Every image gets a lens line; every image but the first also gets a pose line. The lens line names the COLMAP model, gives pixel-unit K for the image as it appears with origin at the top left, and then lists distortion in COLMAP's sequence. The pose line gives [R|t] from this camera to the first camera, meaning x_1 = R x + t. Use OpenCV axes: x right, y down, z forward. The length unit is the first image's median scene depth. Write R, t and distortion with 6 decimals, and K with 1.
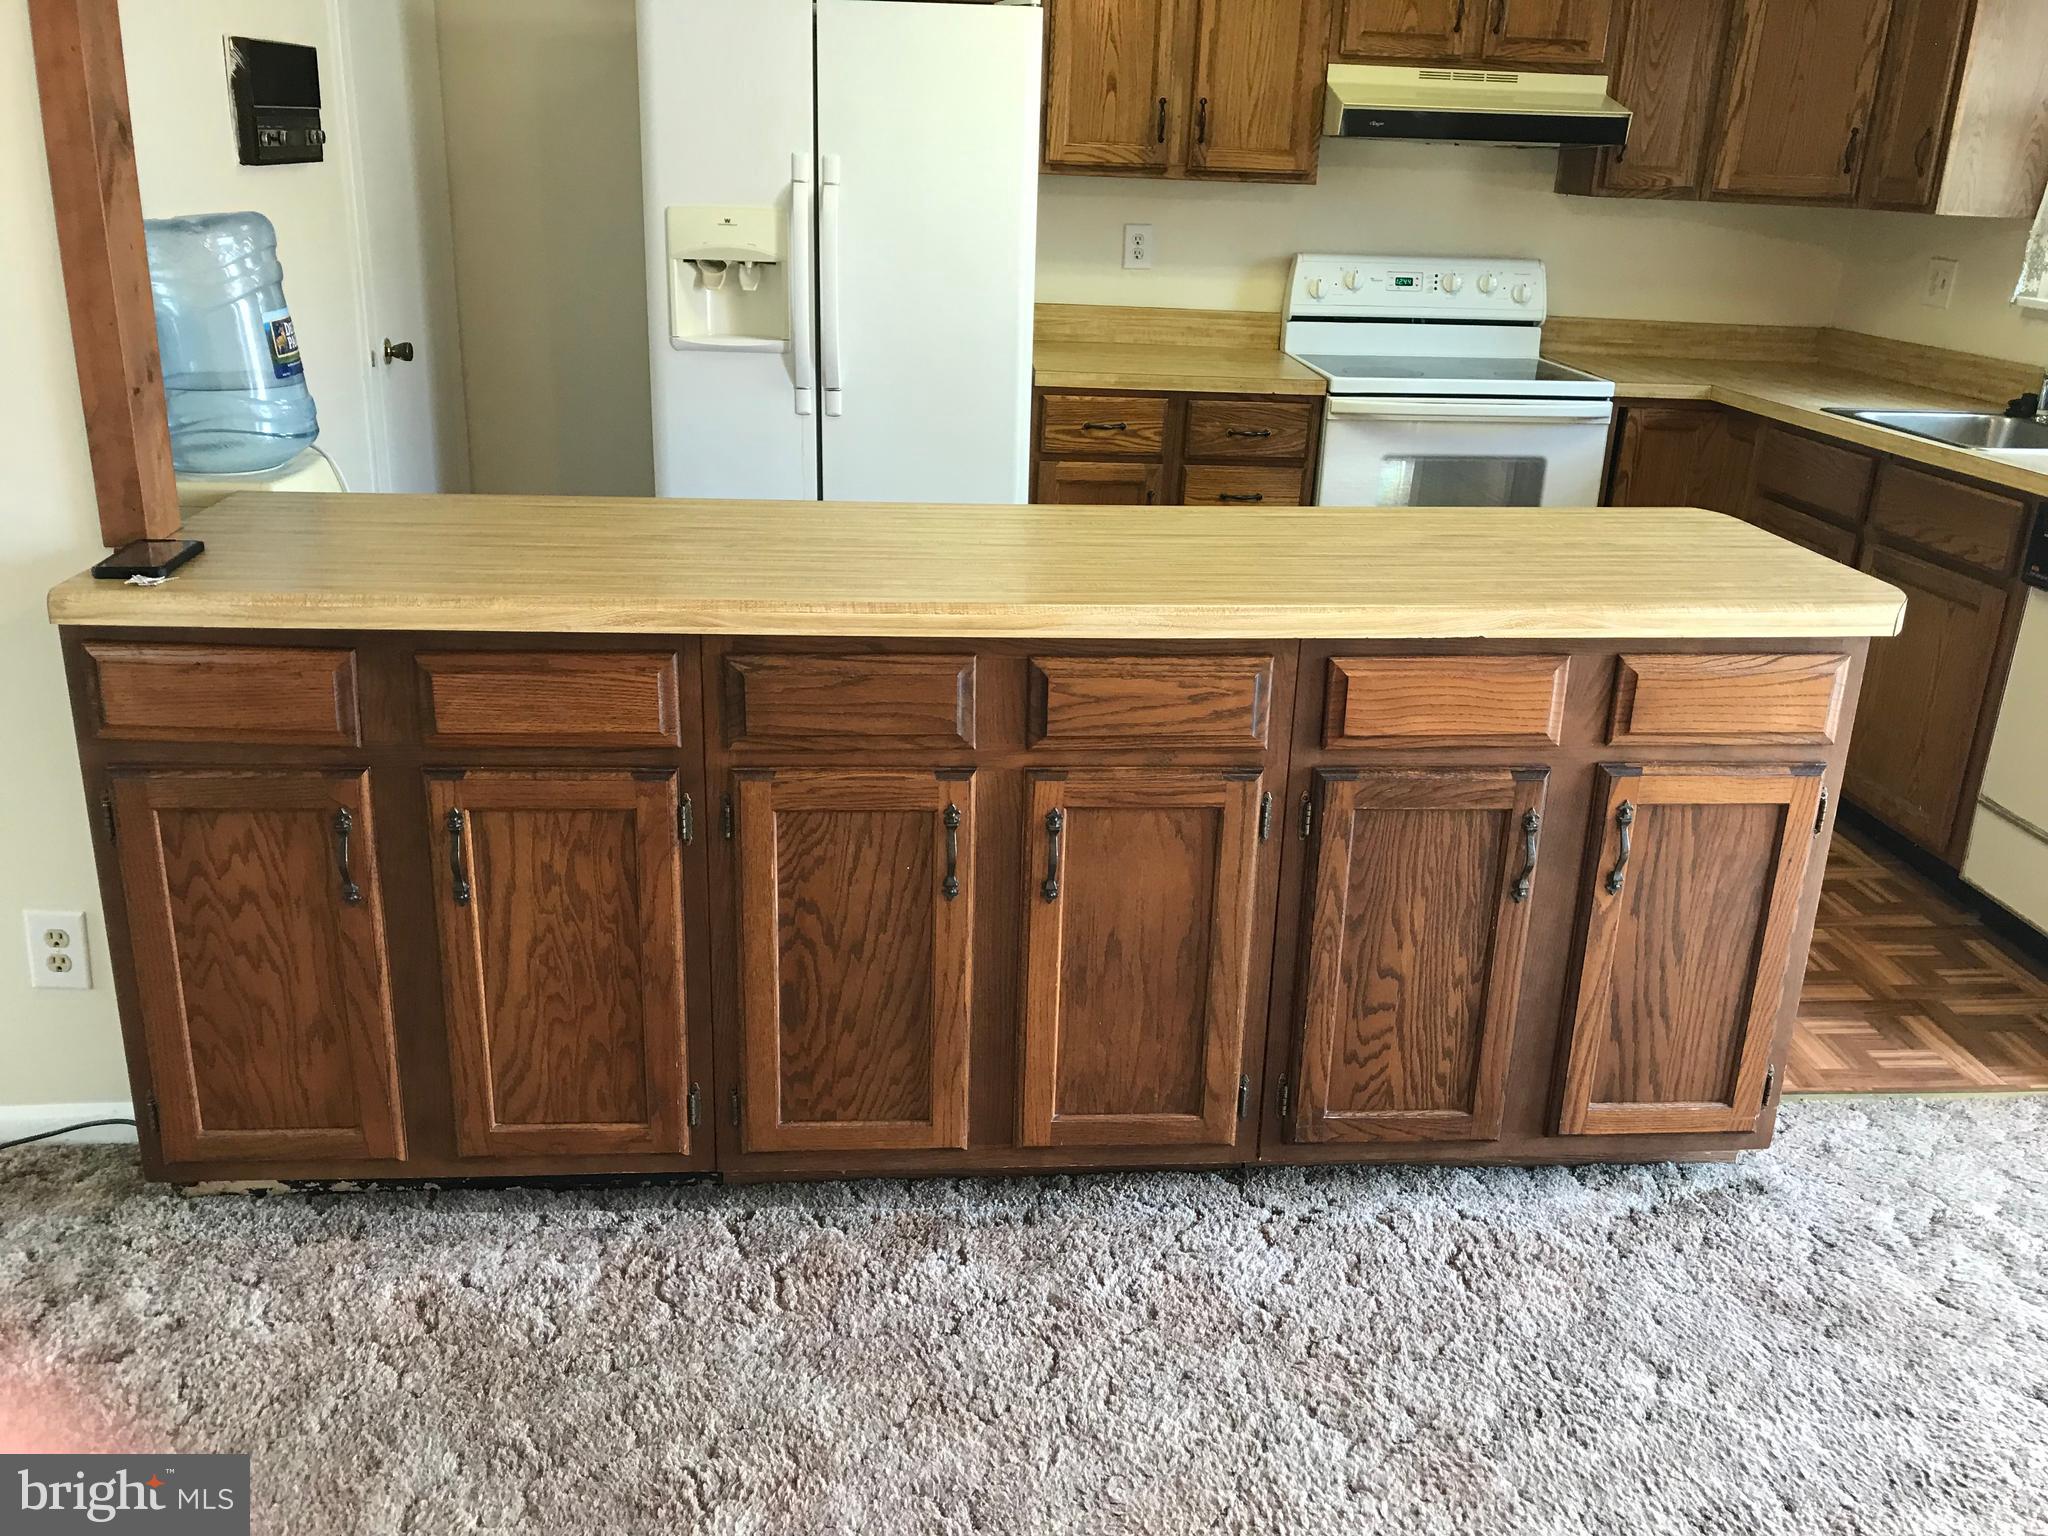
lens RADIAL K [[1693.1, 0, 1013.4], [0, 1693.1, 740.4], [0, 0, 1]] dist [0.053622, -0.077906]
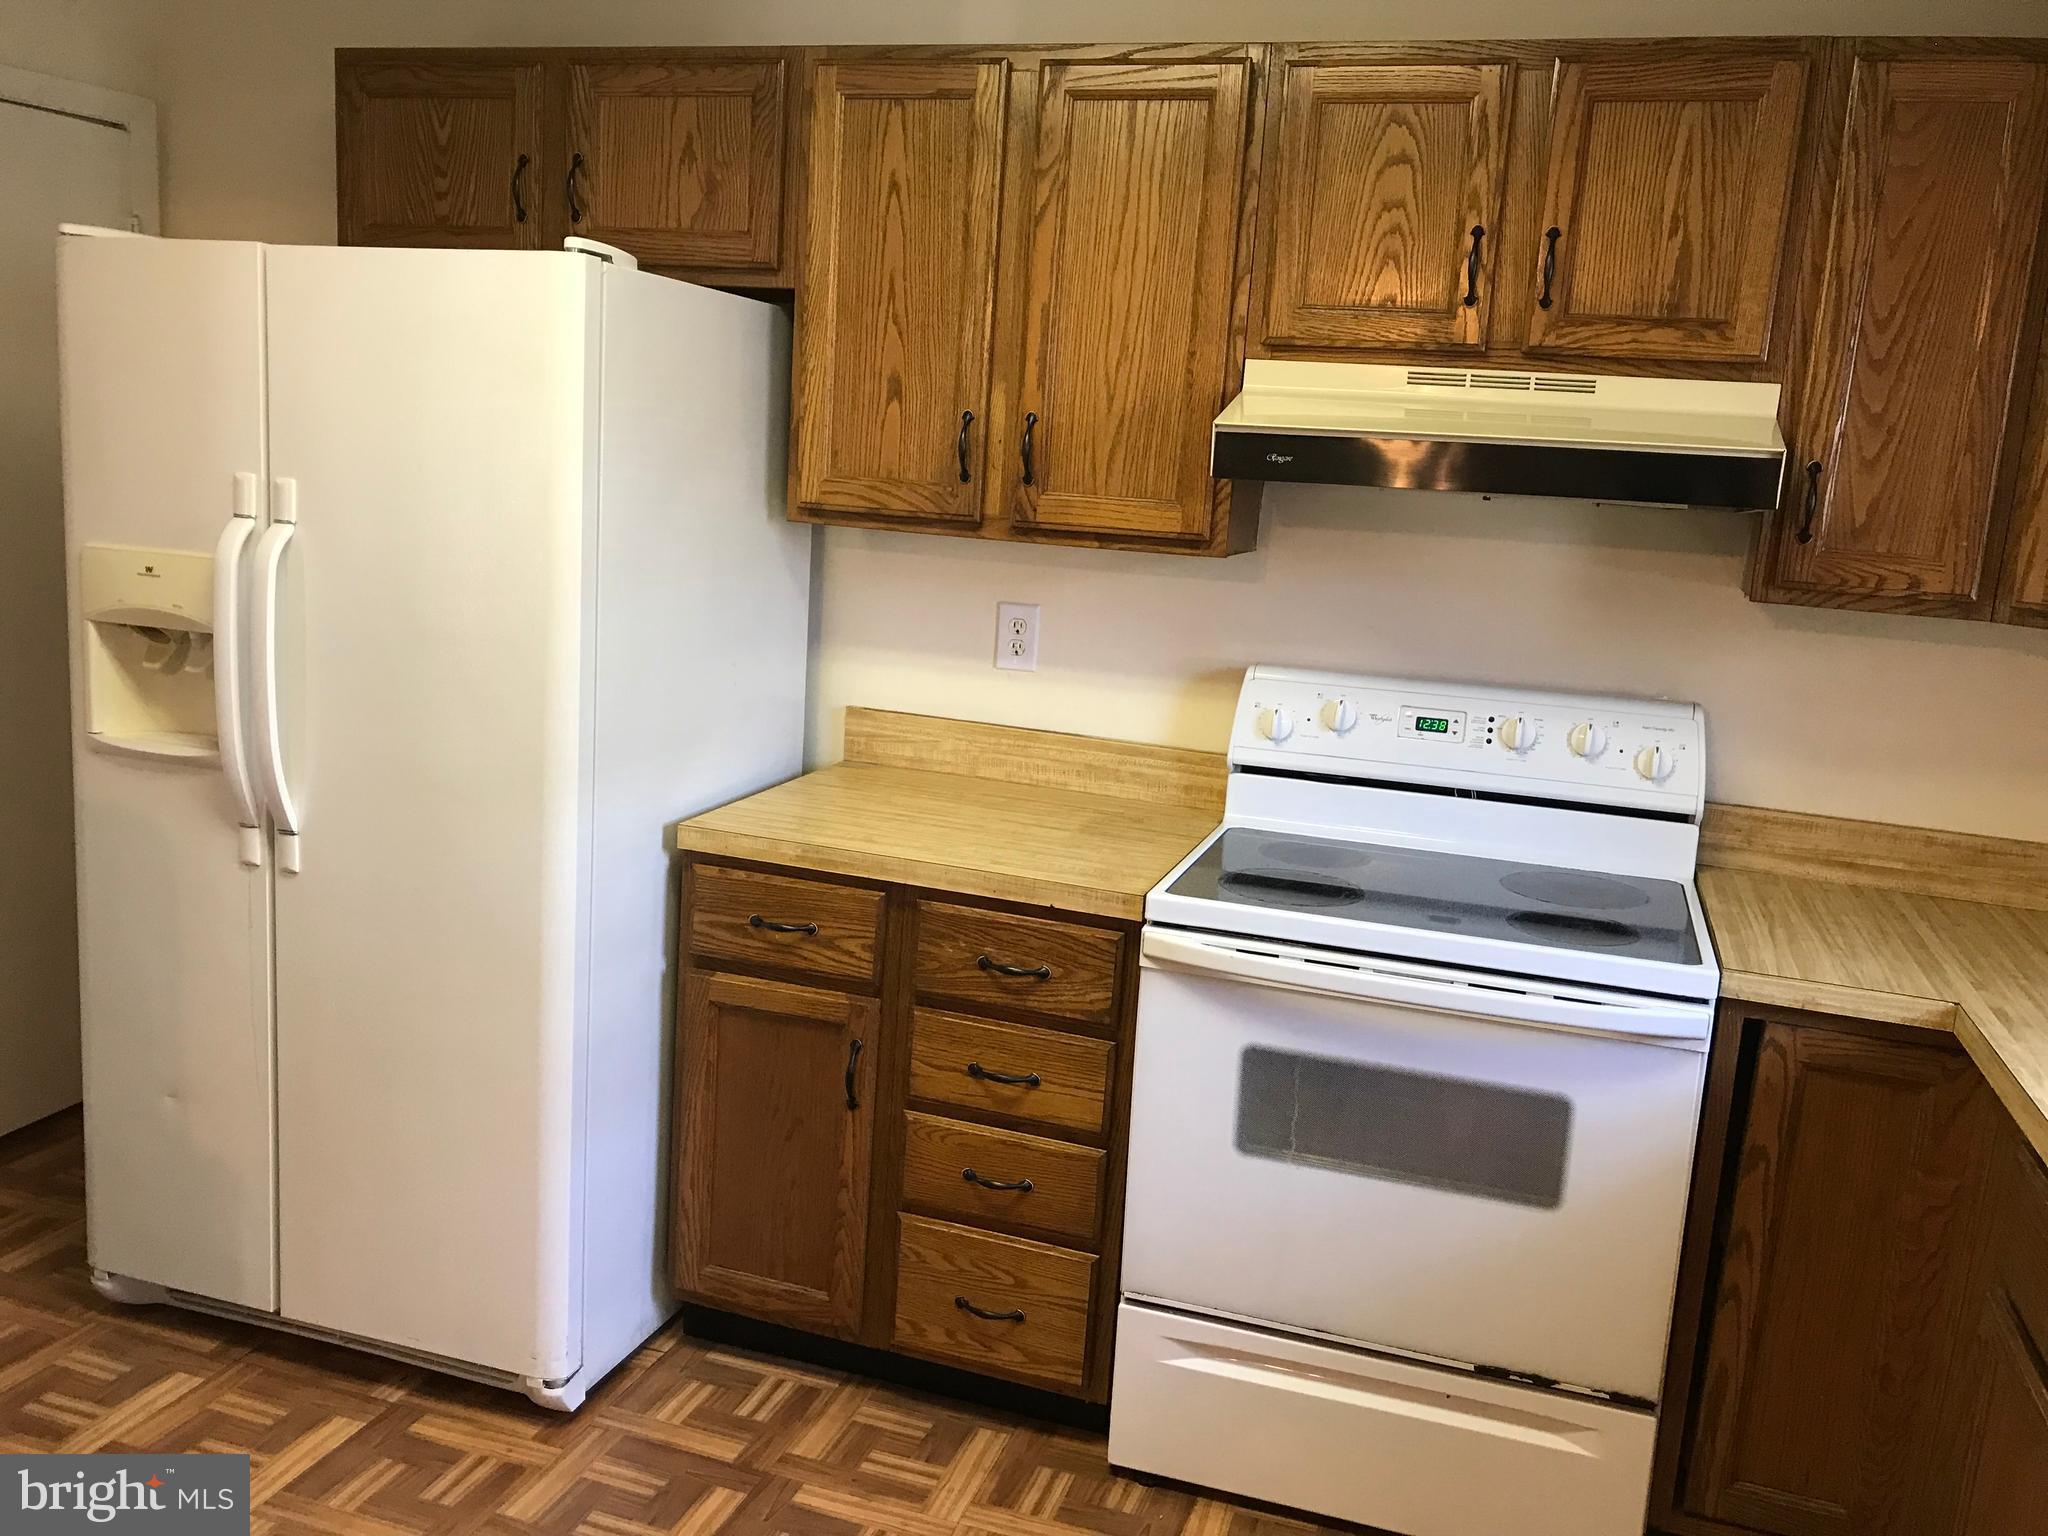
lens RADIAL K [[1693.1, 0, 993.5], [0, 1693.1, 764.2], [0, 0, 1]] dist [0.053622, -0.077906]
pose [[0.924138, 0.090705, -0.371136, 0.342520], [-0.153595, 0.977656, -0.143518, -0.168893], [0.349826, 0.189635, 0.917421, 0.474407]]
